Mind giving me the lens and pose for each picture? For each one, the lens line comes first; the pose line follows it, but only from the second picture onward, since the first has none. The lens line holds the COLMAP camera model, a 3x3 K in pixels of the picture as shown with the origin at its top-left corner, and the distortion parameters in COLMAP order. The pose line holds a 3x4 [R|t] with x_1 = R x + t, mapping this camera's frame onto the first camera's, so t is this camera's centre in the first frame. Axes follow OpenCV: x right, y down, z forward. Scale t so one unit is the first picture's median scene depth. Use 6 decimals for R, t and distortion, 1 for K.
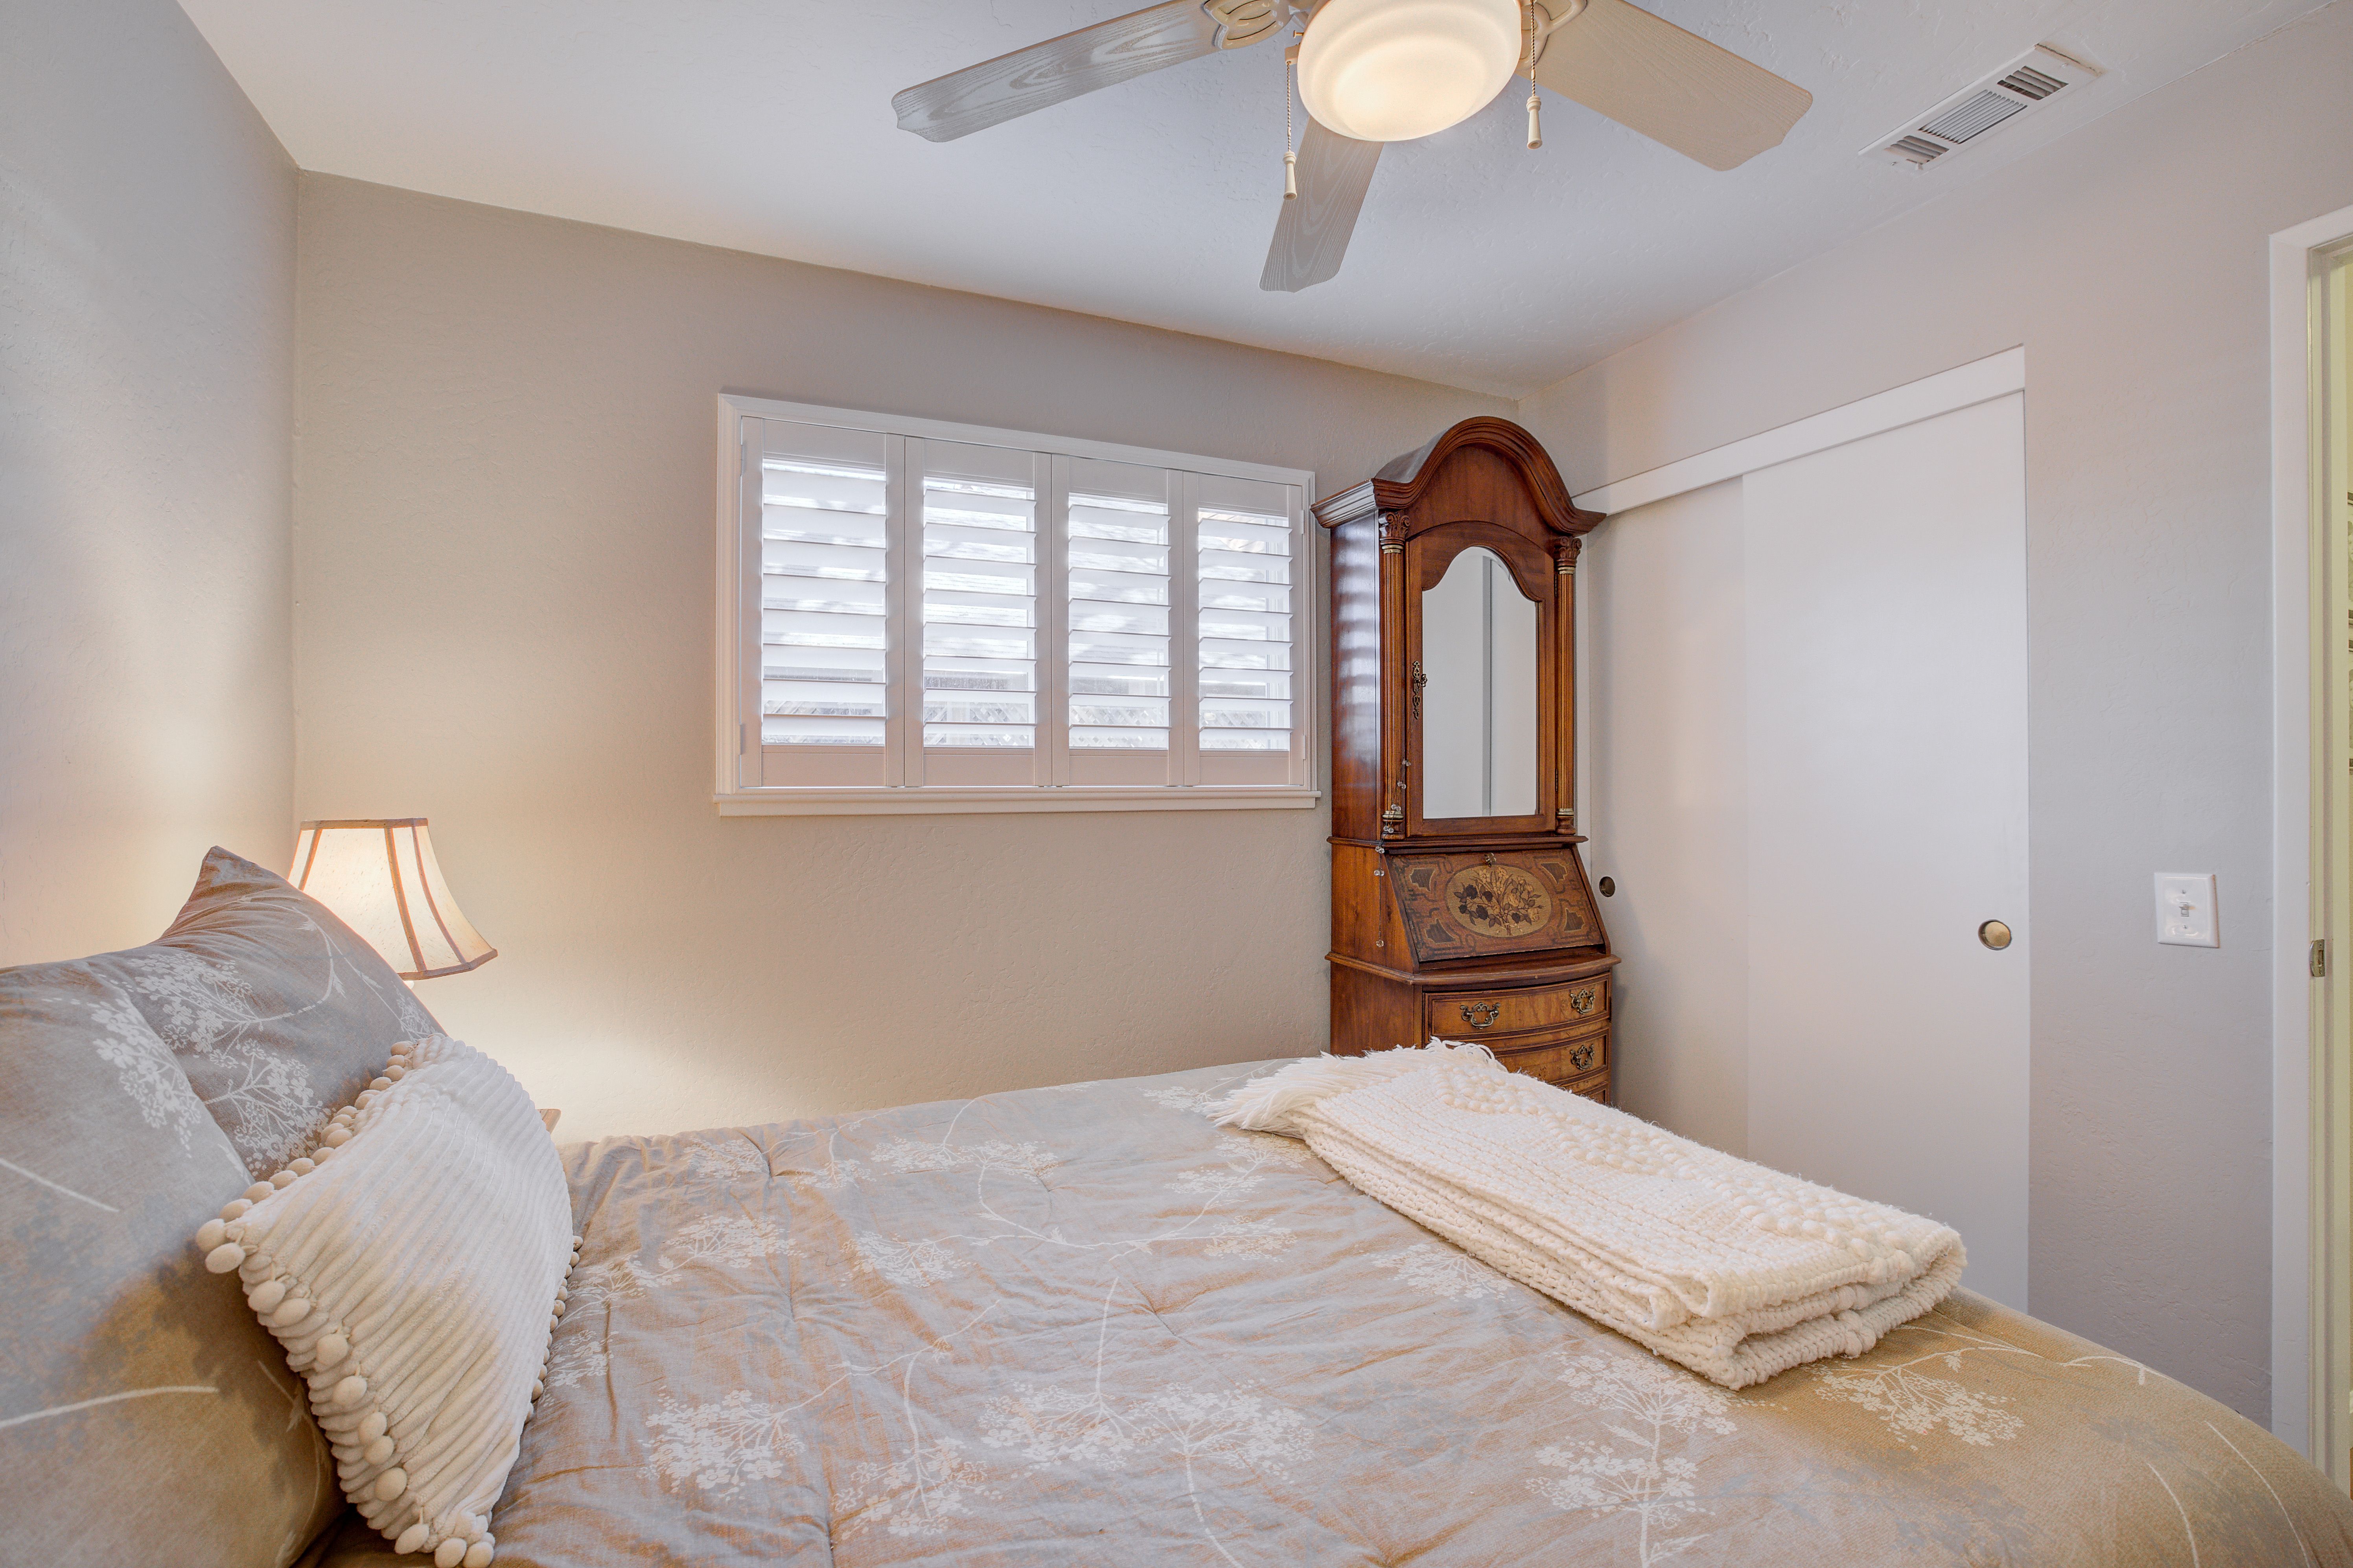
lens RADIAL K [[972.5, 0, 1235.3], [0, 972.5, 789.2], [0, 0, 1]] dist [-0.095560, 0.013828]
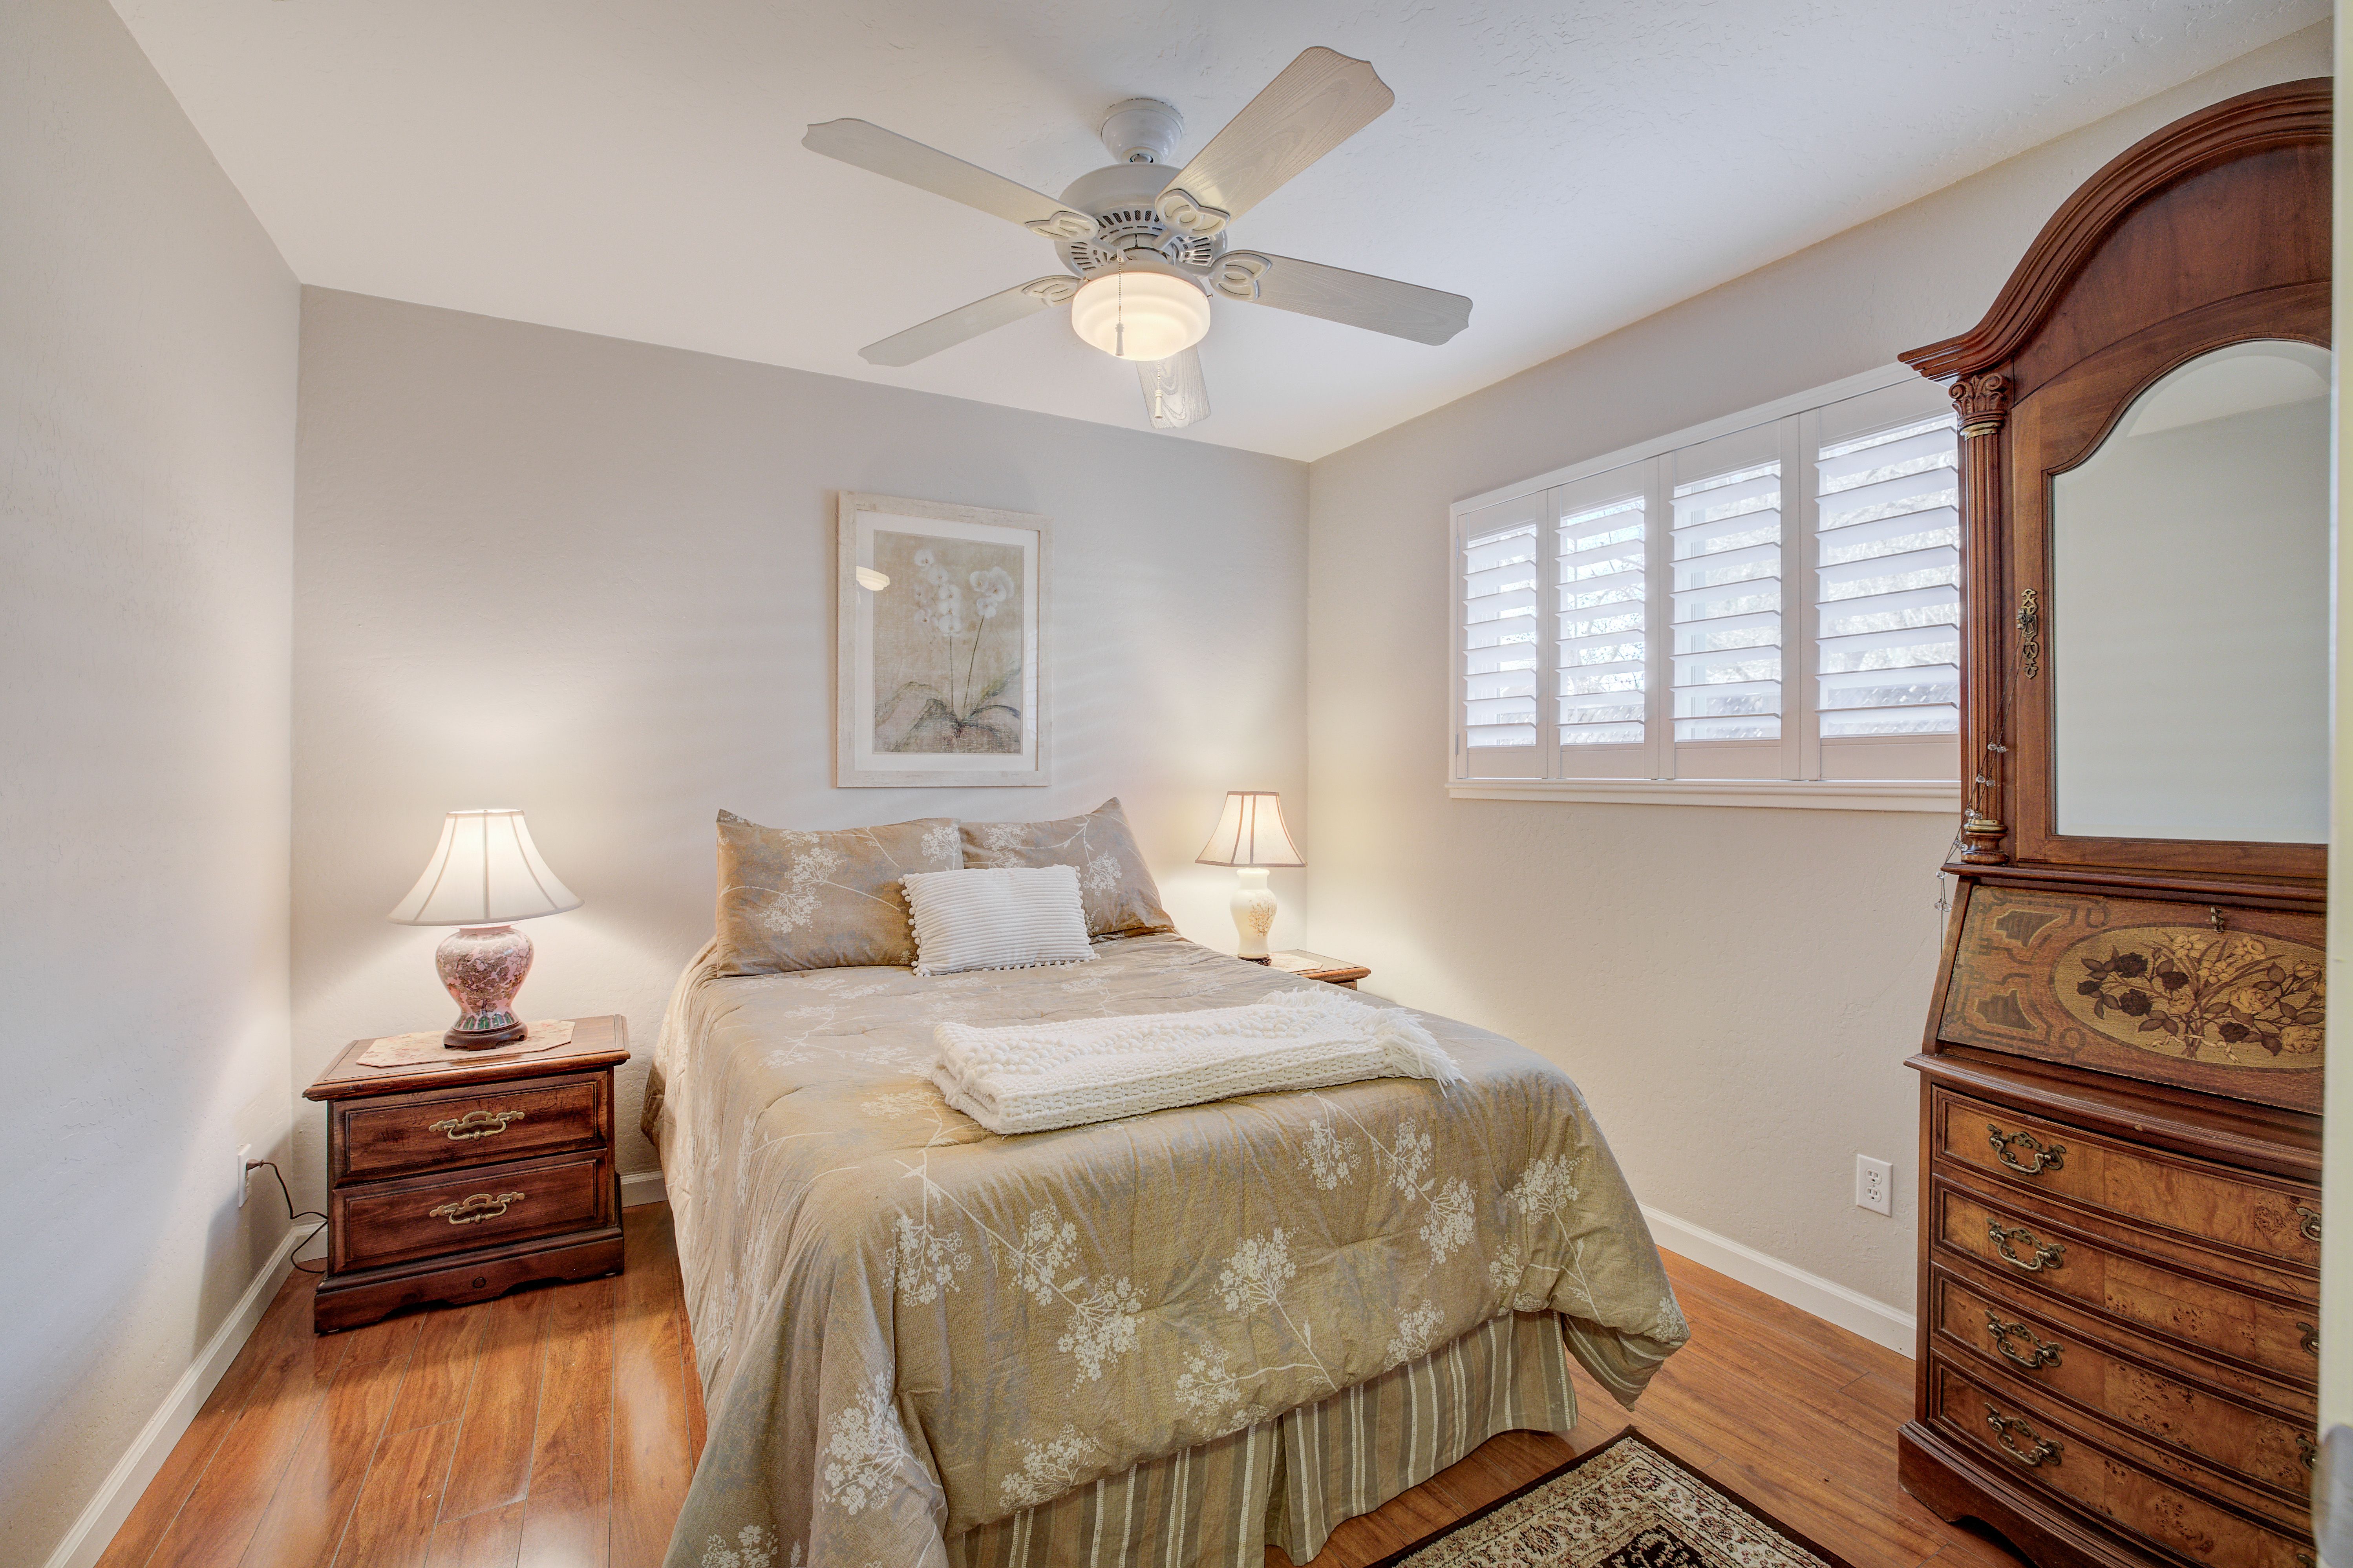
lens RADIAL K [[1007.5, 0, 1177.9], [0, 1007.5, 774.5], [0, 0, 1]] dist [-0.046143, 0.016252]
pose [[0.081969, 0.002477, -0.996632, 0.815304], [-0.008487, 0.999962, 0.001787, -0.005638], [0.996599, 0.008312, 0.081987, 0.389570]]
